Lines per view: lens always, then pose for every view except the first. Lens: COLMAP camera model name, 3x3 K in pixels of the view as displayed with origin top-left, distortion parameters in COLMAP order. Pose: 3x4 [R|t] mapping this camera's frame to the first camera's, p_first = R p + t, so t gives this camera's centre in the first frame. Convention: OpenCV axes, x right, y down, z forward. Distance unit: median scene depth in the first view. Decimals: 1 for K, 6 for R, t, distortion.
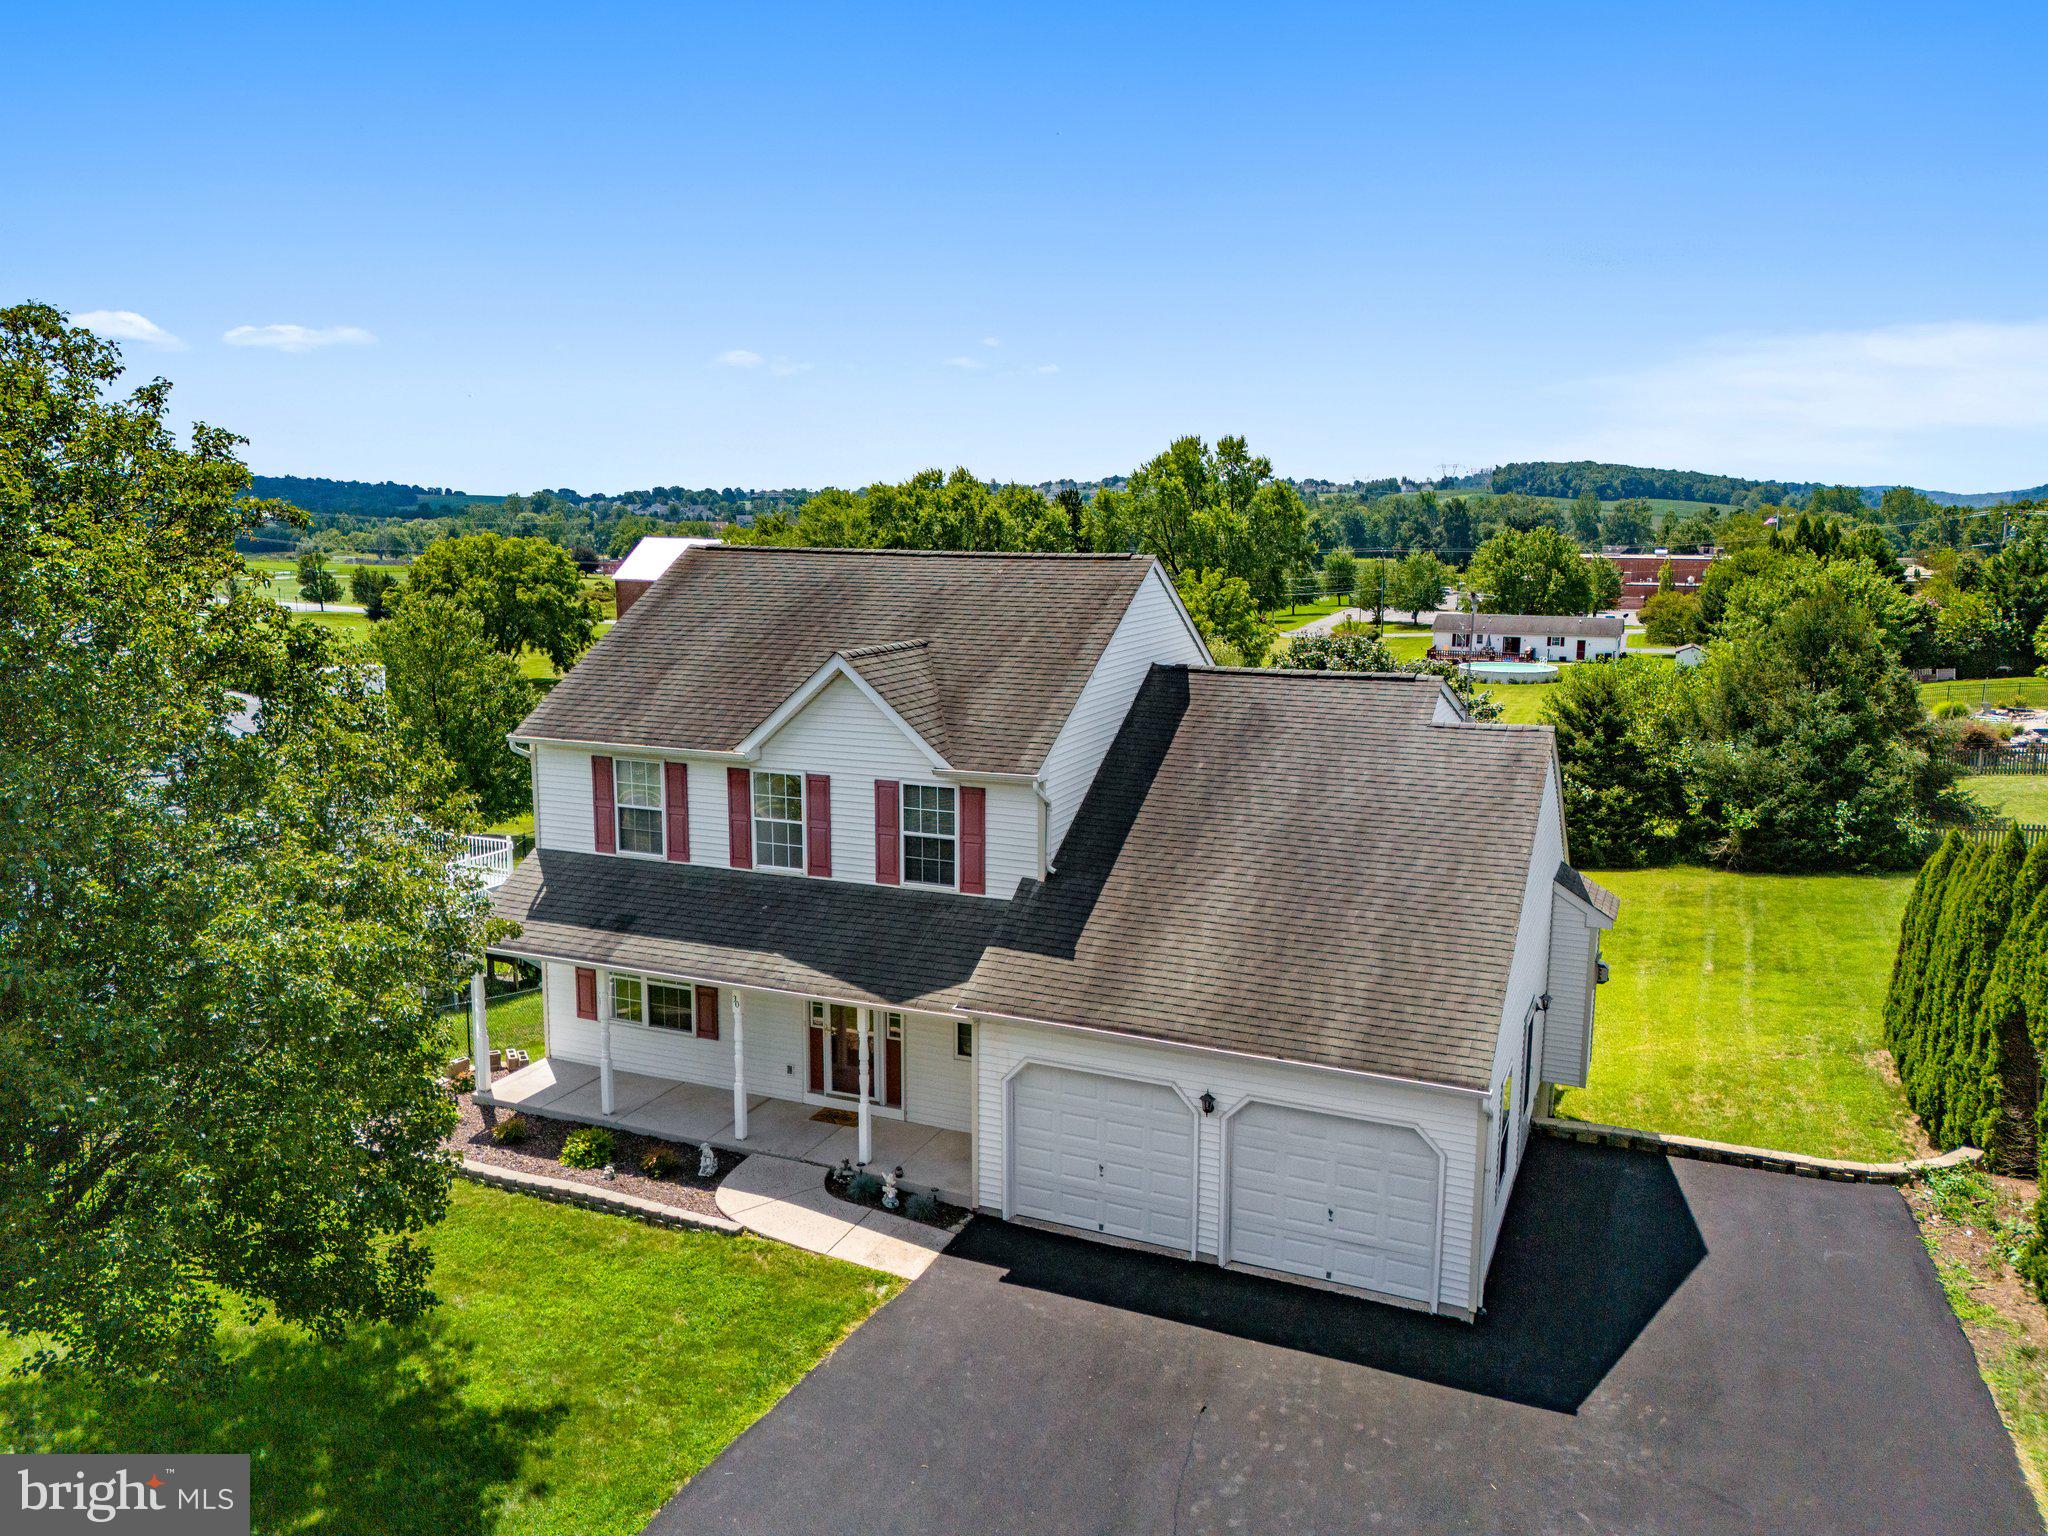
lens RADIAL K [[1518.7, 0, 1039.6], [0, 1518.7, 758.6], [0, 0, 1]] dist [0.069727, -0.065409]
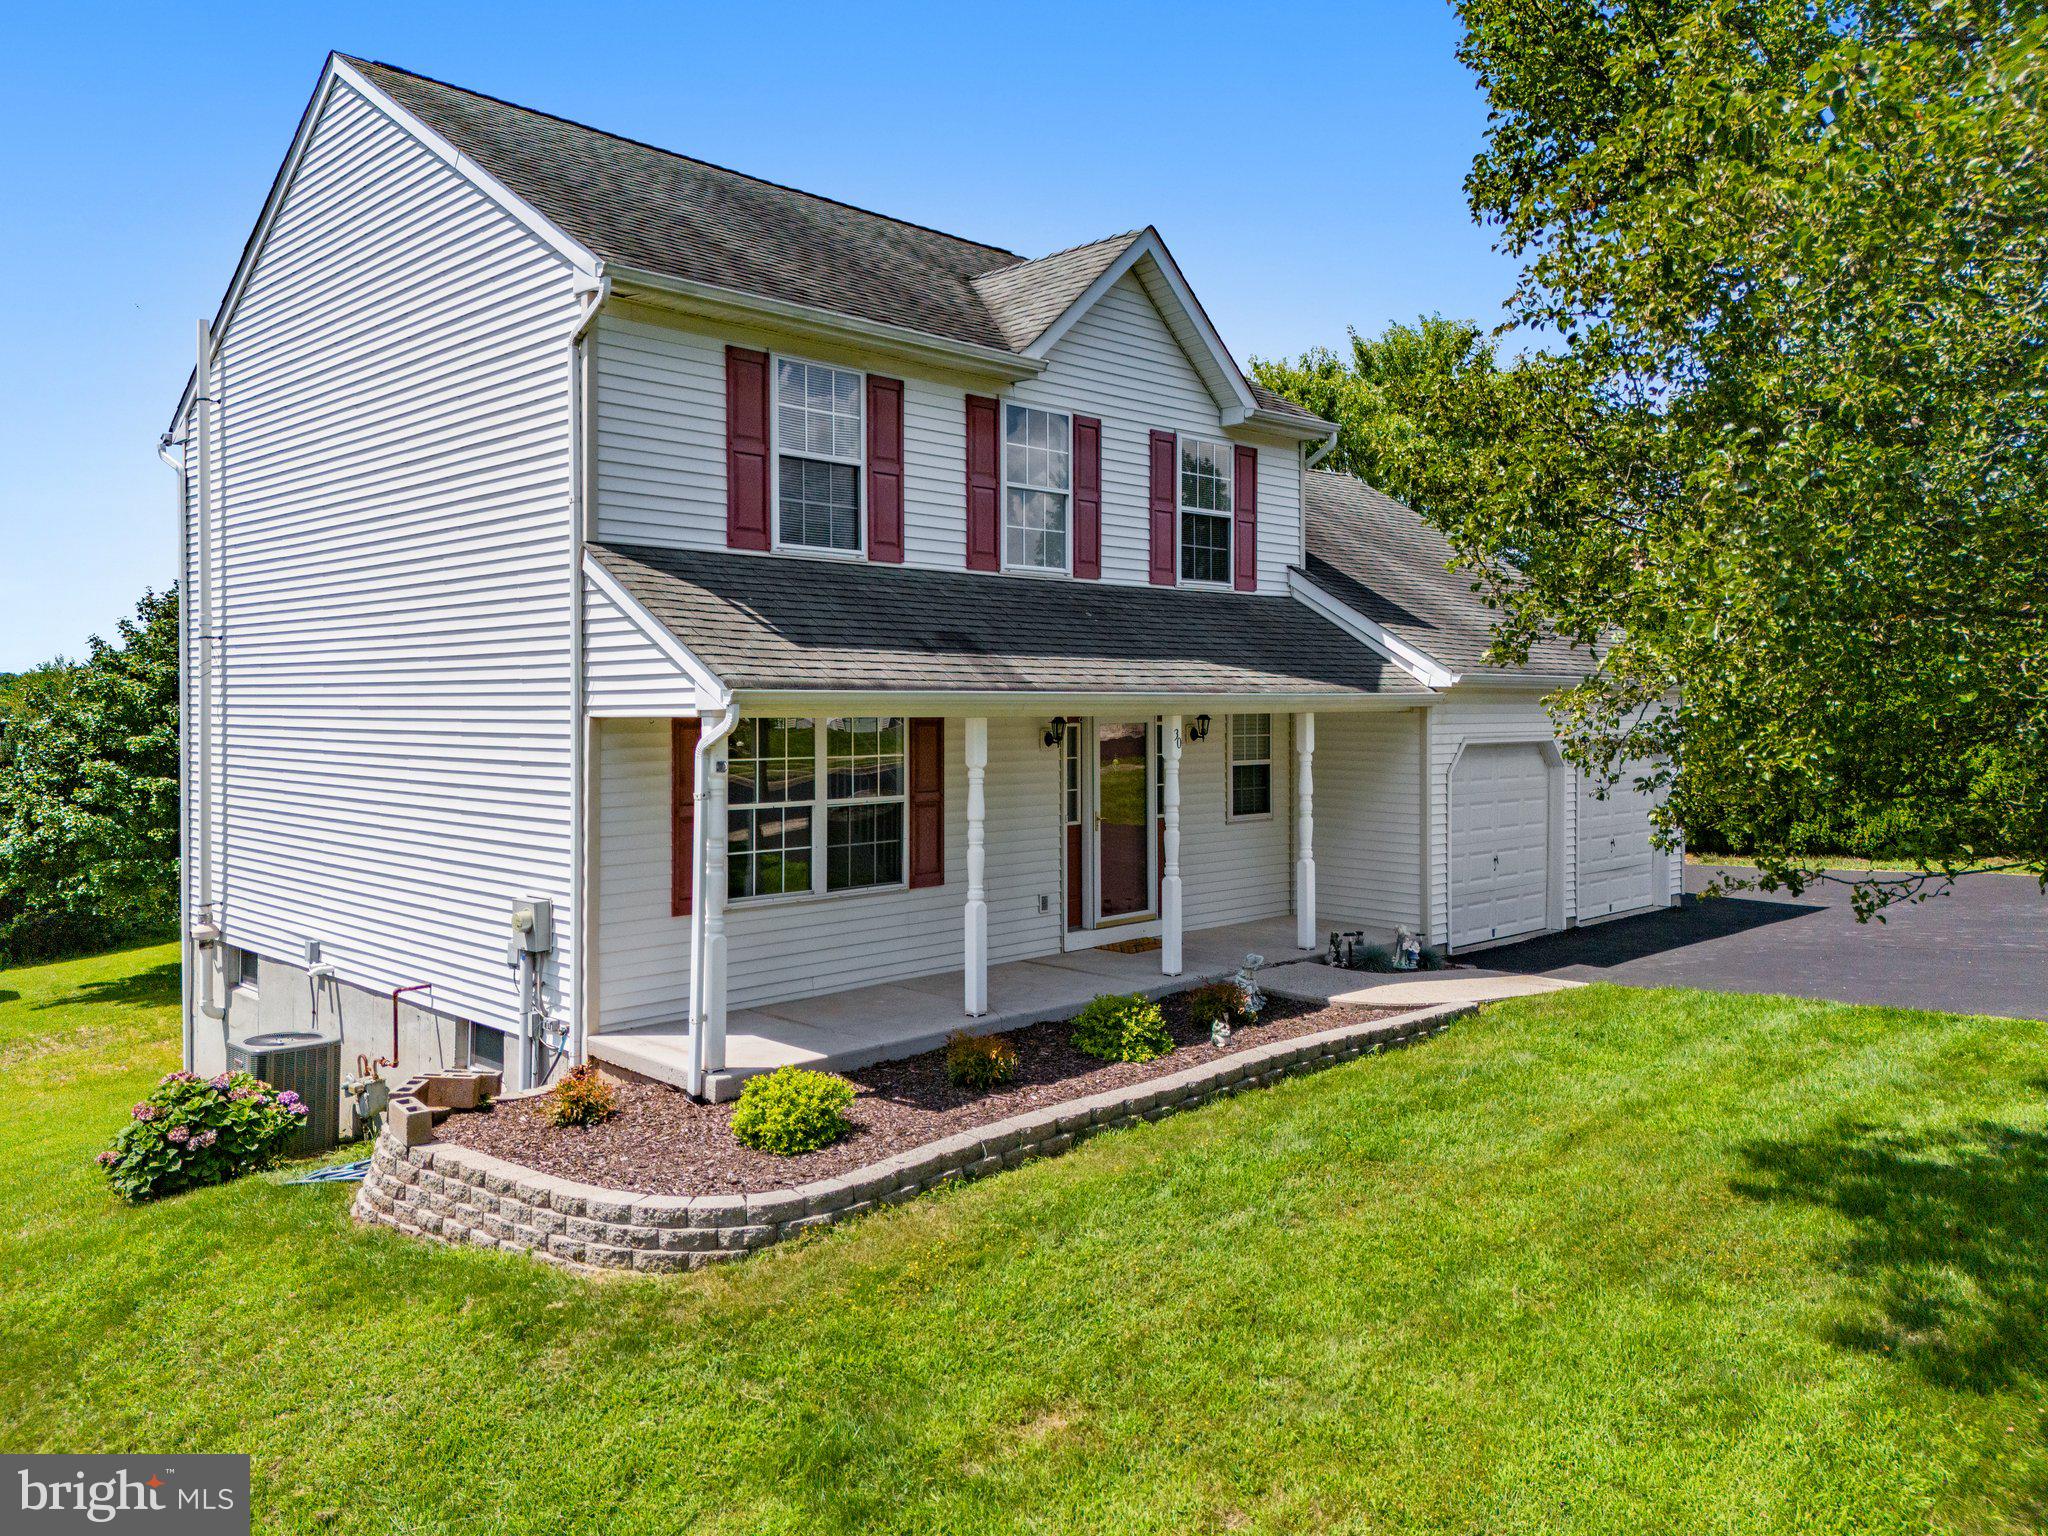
lens RADIAL K [[1518.7, 0, 1033.0], [0, 1518.7, 763.6], [0, 0, 1]] dist [0.069727, -0.065409]
pose [[0.369179, -0.041112, 0.928449, -0.775634], [0.157340, 0.987365, -0.018842, 0.167713], [-0.915943, 0.153038, 0.370983, 0.810638]]
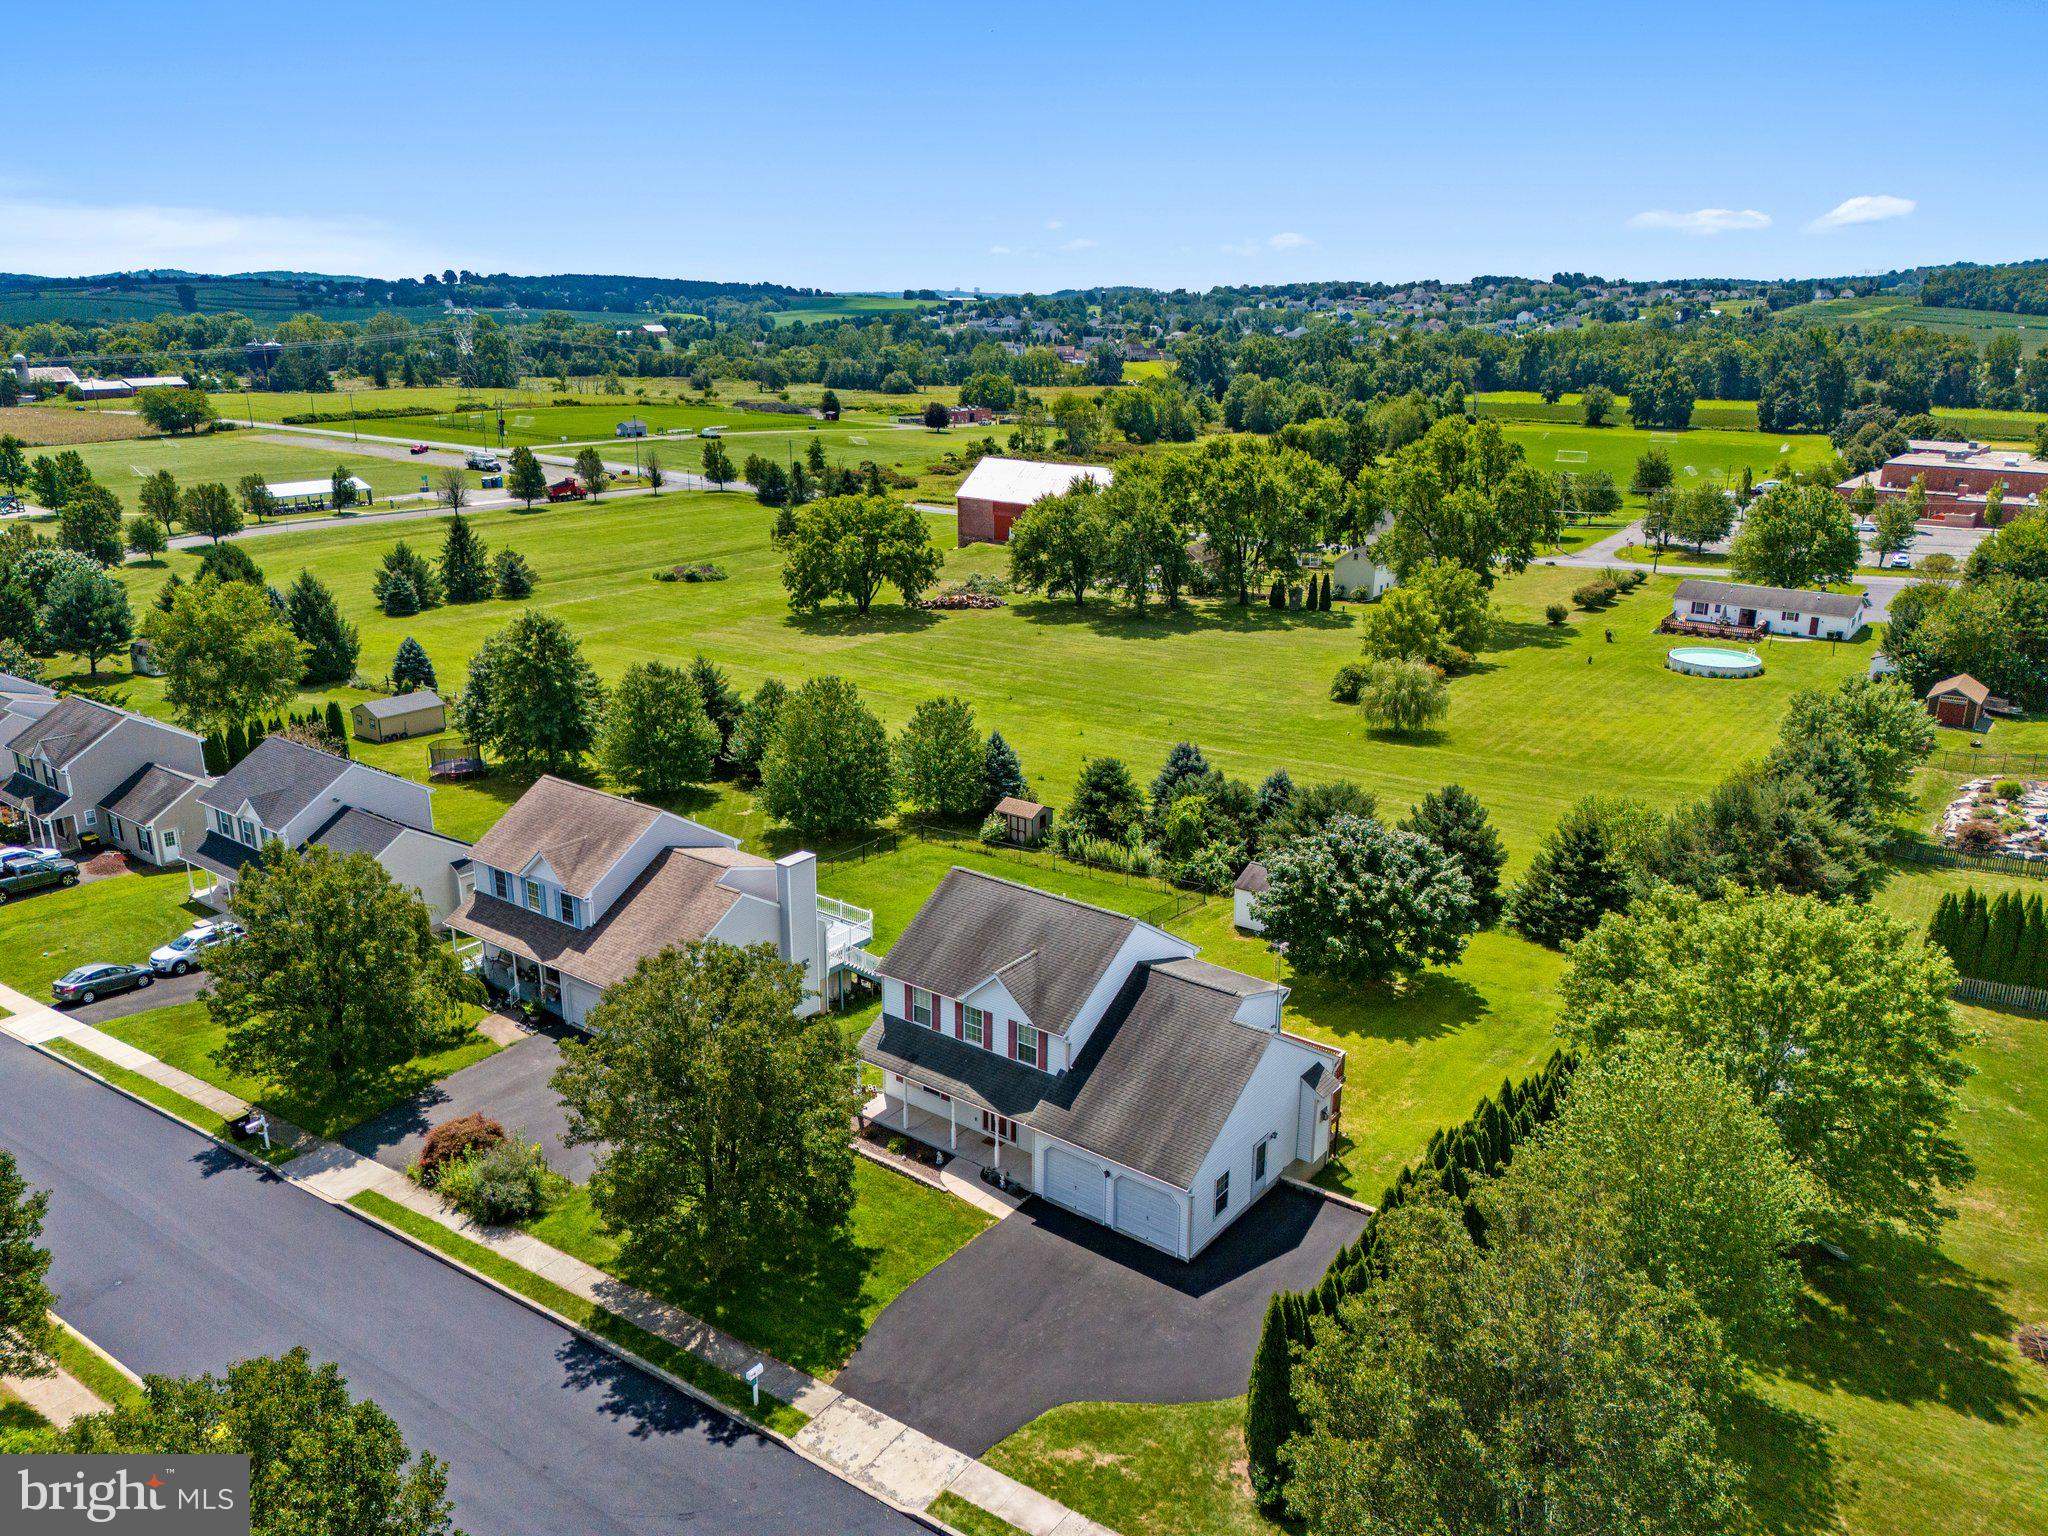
lens RADIAL K [[1518.7, 0, 1029.2], [0, 1518.7, 758.6], [0, 0, 1]] dist [0.069727, -0.065409]
pose [[0.973258, 0.070161, -0.218739, 0.446640], [-0.041505, 0.990253, 0.132954, -0.751562], [0.225935, -0.120320, 0.966683, -1.382987]]
